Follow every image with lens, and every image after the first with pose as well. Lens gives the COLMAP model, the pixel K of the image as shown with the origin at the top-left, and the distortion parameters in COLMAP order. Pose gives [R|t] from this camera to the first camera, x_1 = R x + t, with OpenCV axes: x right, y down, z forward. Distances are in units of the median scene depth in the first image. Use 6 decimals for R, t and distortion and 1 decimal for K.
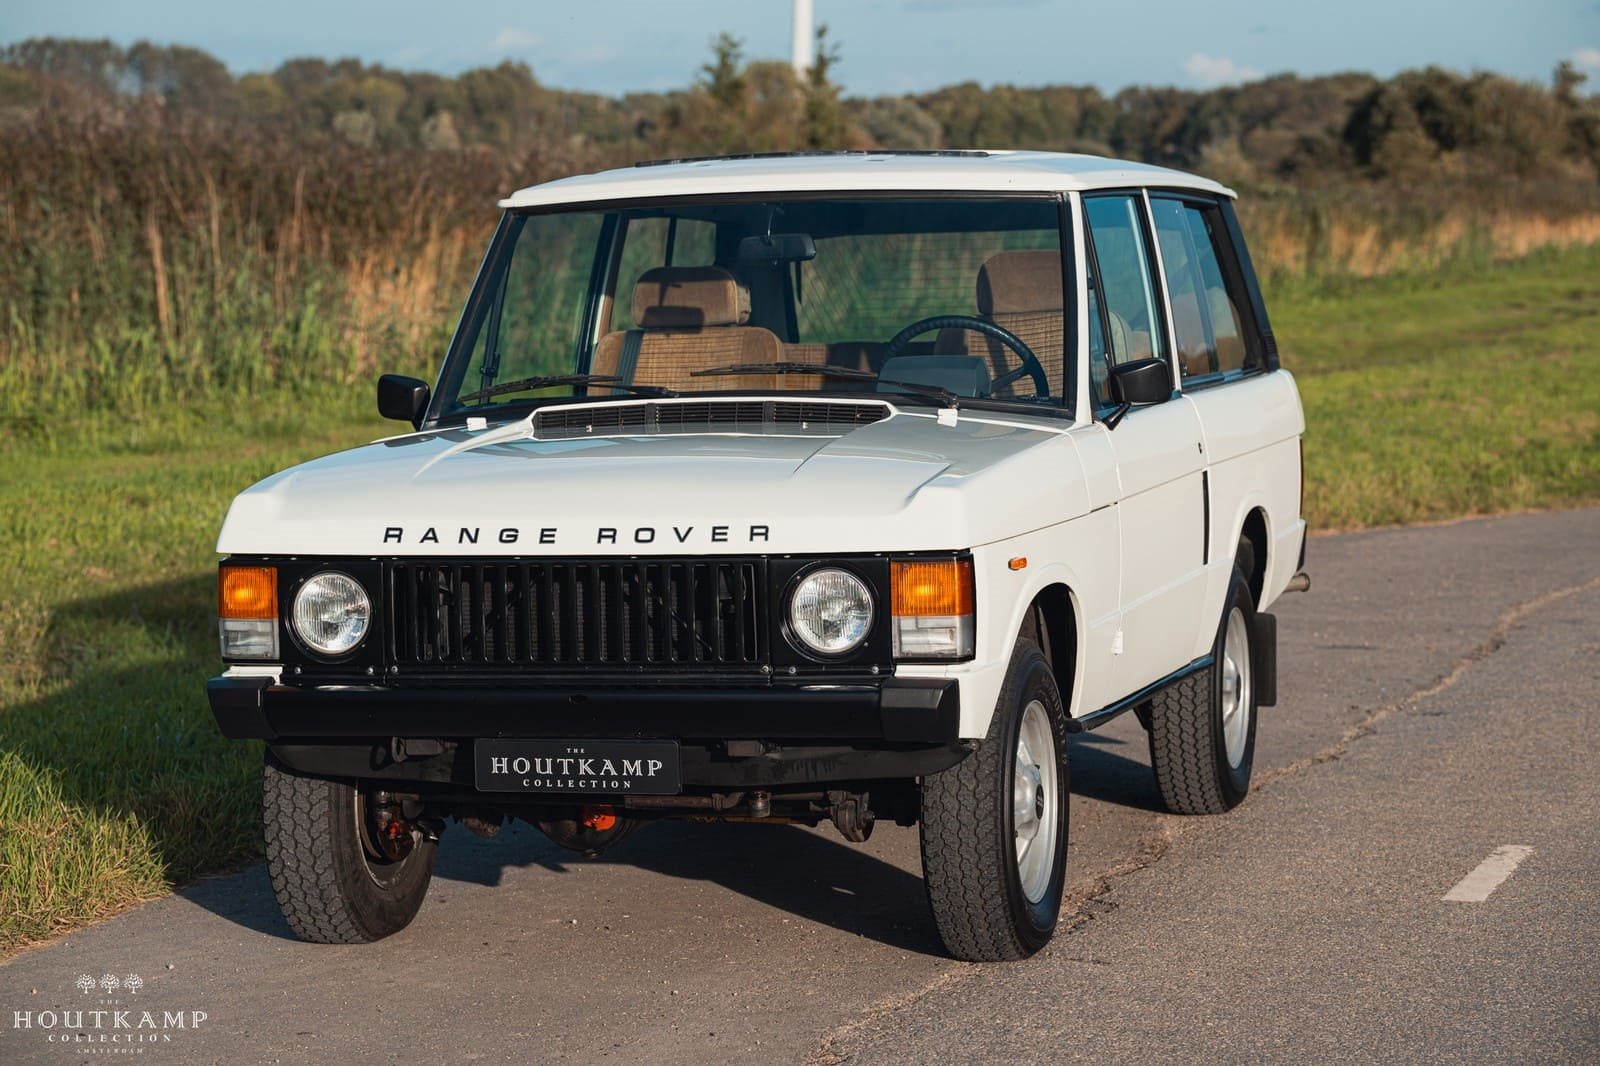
lens RADIAL K [[4429.3, 0, 800.0], [0, 4429.3, 533.0], [0, 0, 1]] dist [0.365953, 0.323602]
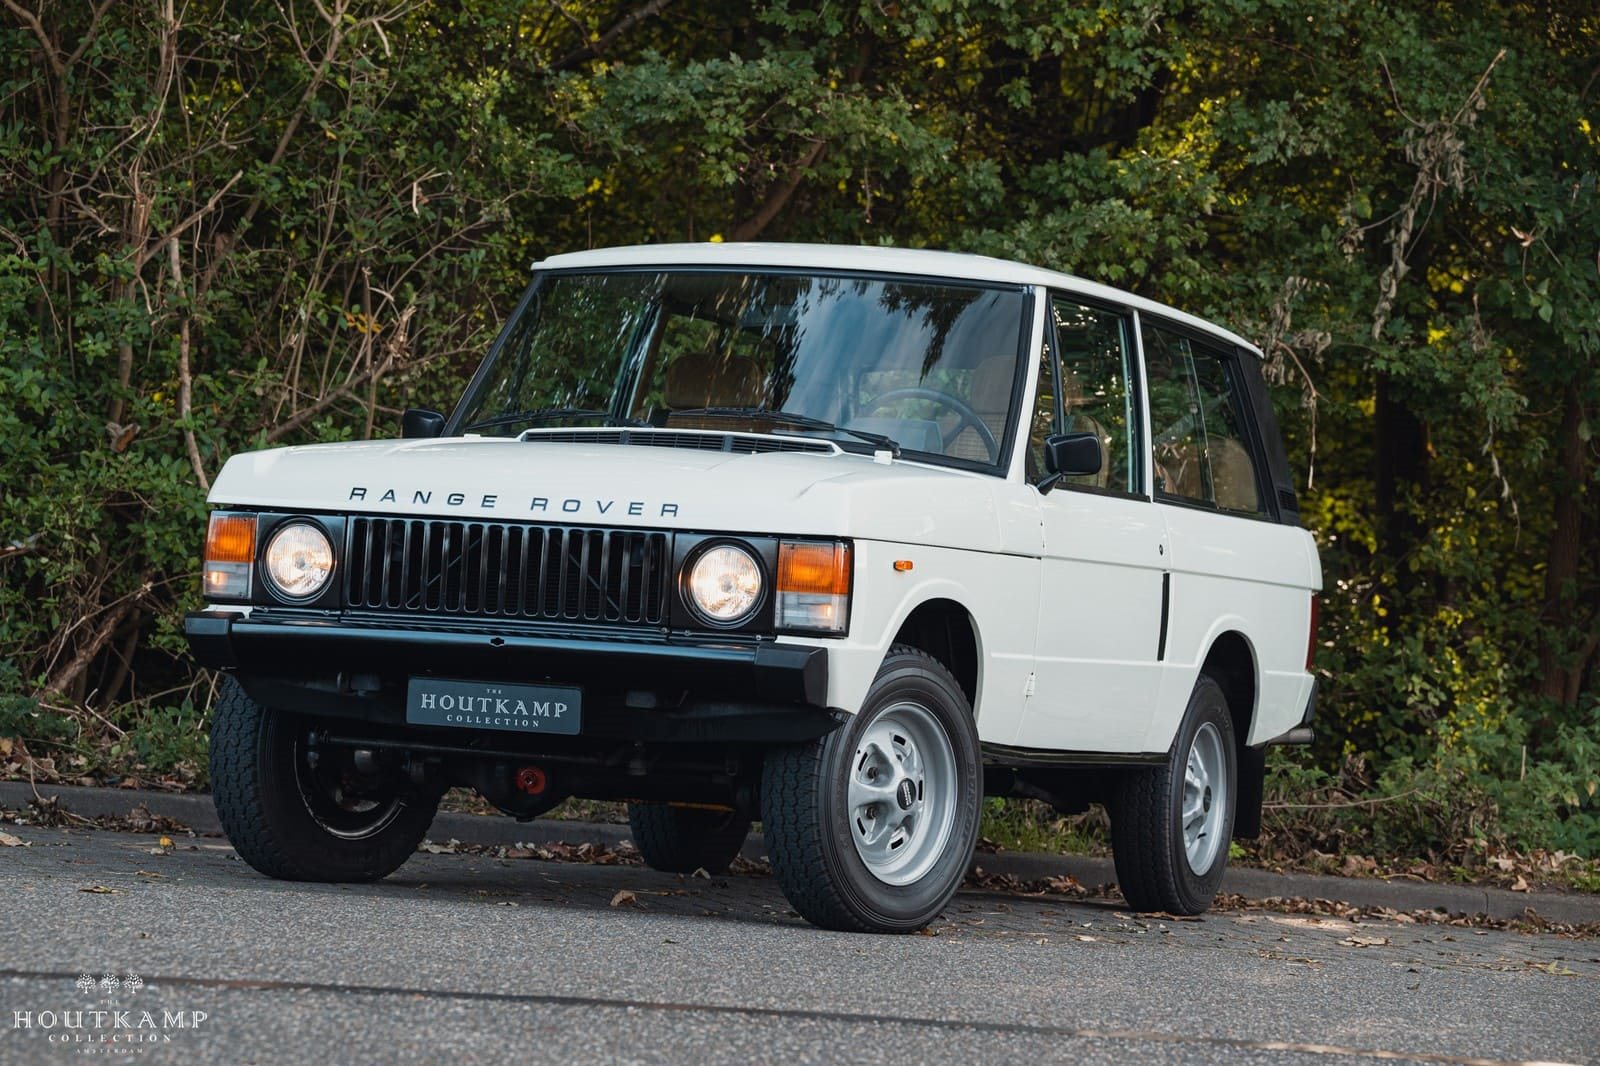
lens RADIAL K [[5051.1, 0, 800.0], [0, 5051.1, 533.0], [0, 0, 1]] dist [0.567270, -0.735937]
pose [[0.992286, 0.084058, -0.091118, 0.138836], [-0.092520, 0.991357, -0.093013, 0.120203], [0.082512, 0.100726, 0.991487, -0.271684]]
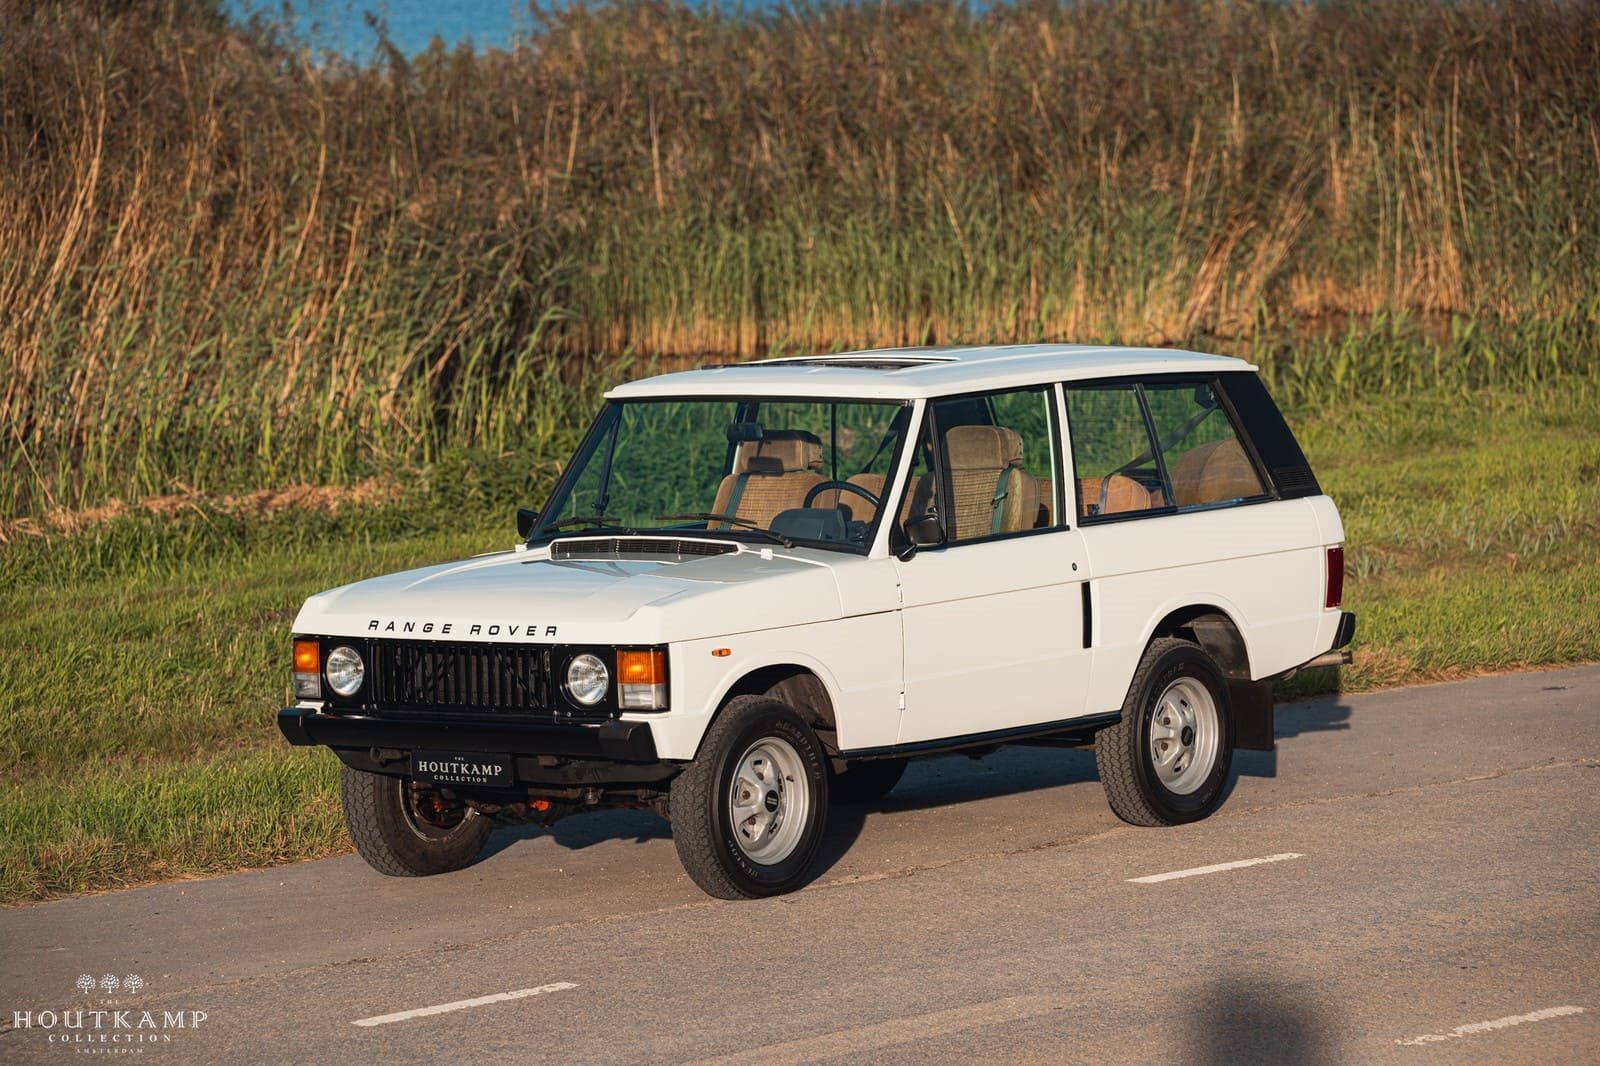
lens RADIAL K [[6856.8, 0, 800.0], [0, 6856.8, 533.0], [0, 0, 1]] dist [1.367752, 0.617248]
pose [[0.925806, 0.021765, -0.377371, 1.023519], [-0.016851, 0.999725, 0.016318, -0.078390], [0.377623, -0.008748, 0.925918, -1.317575]]
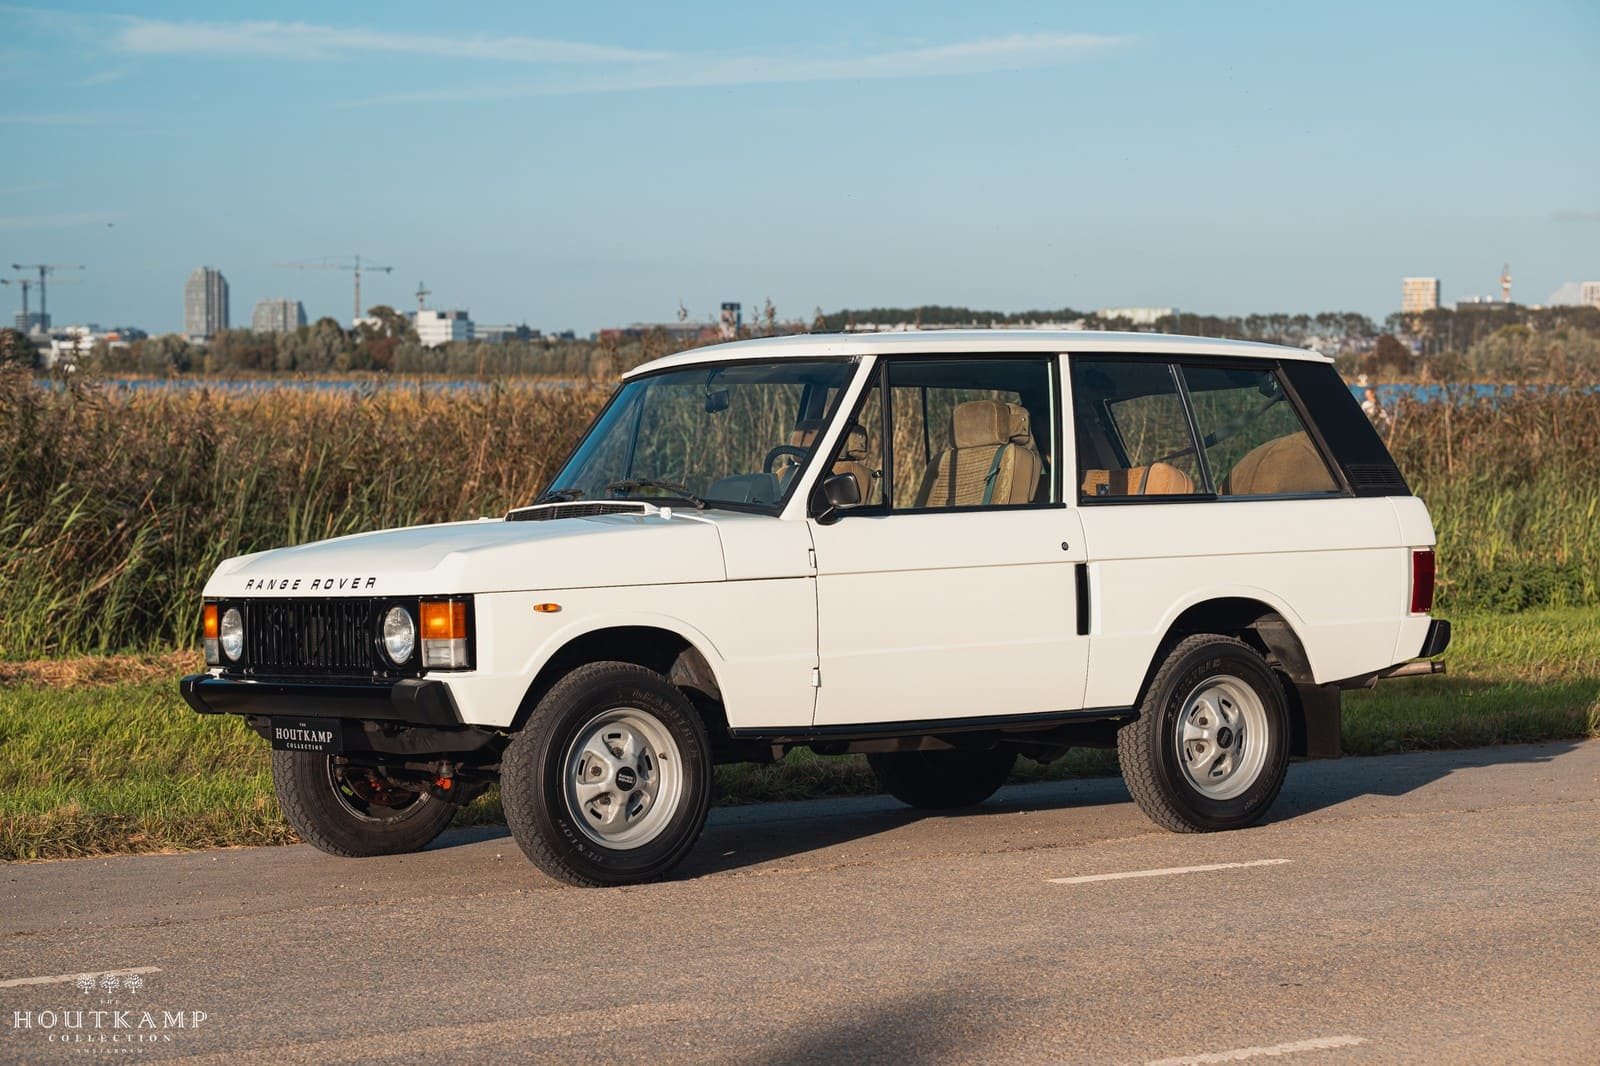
lens RADIAL K [[3571.1, 0, 800.0], [0, 3571.1, 533.0], [0, 0, 1]] dist [0.073800, -0.069203]
pose [[0.784776, 0.000314, -0.619779, 0.837487], [-0.030543, 0.998804, -0.038168, 0.024507], [0.619026, 0.048883, 0.783848, 0.134218]]
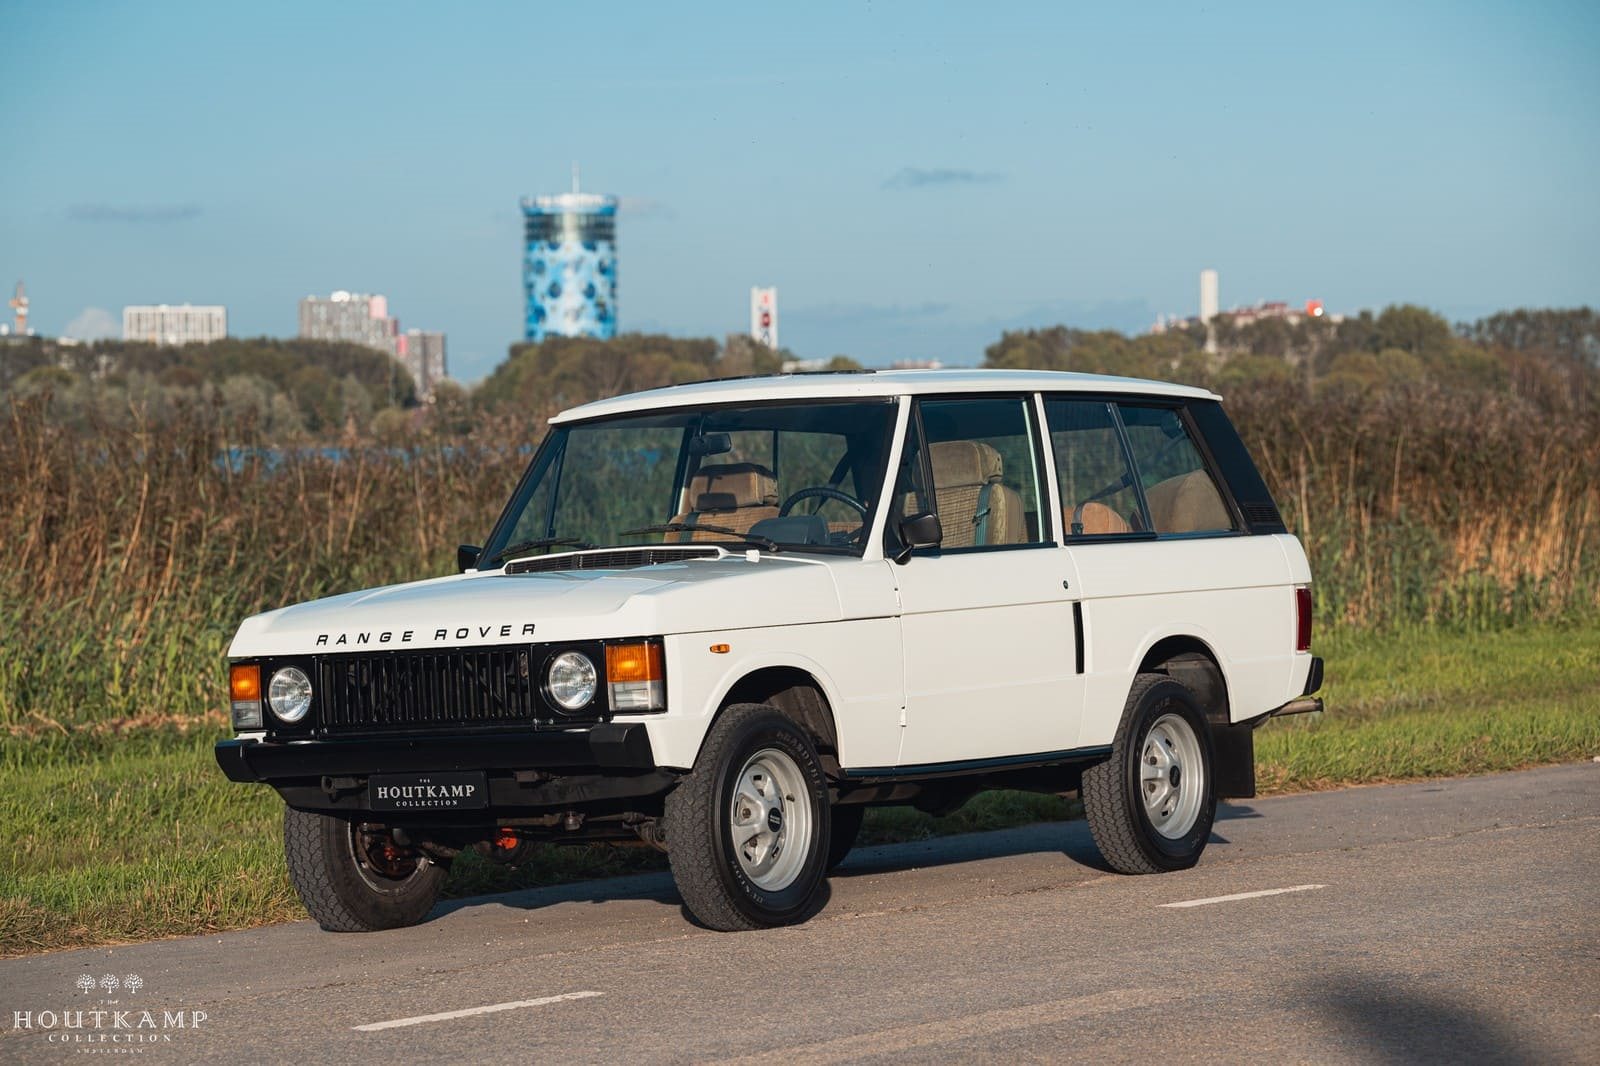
lens RADIAL K [[5051.1, 0, 800.0], [0, 5051.1, 533.0], [0, 0, 1]] dist [0.567270, -0.735937]
pose [[0.950384, -0.030941, -0.309537, 0.586865], [0.010553, 0.997675, -0.067326, 0.080773], [0.310901, 0.060718, 0.948501, -0.563507]]
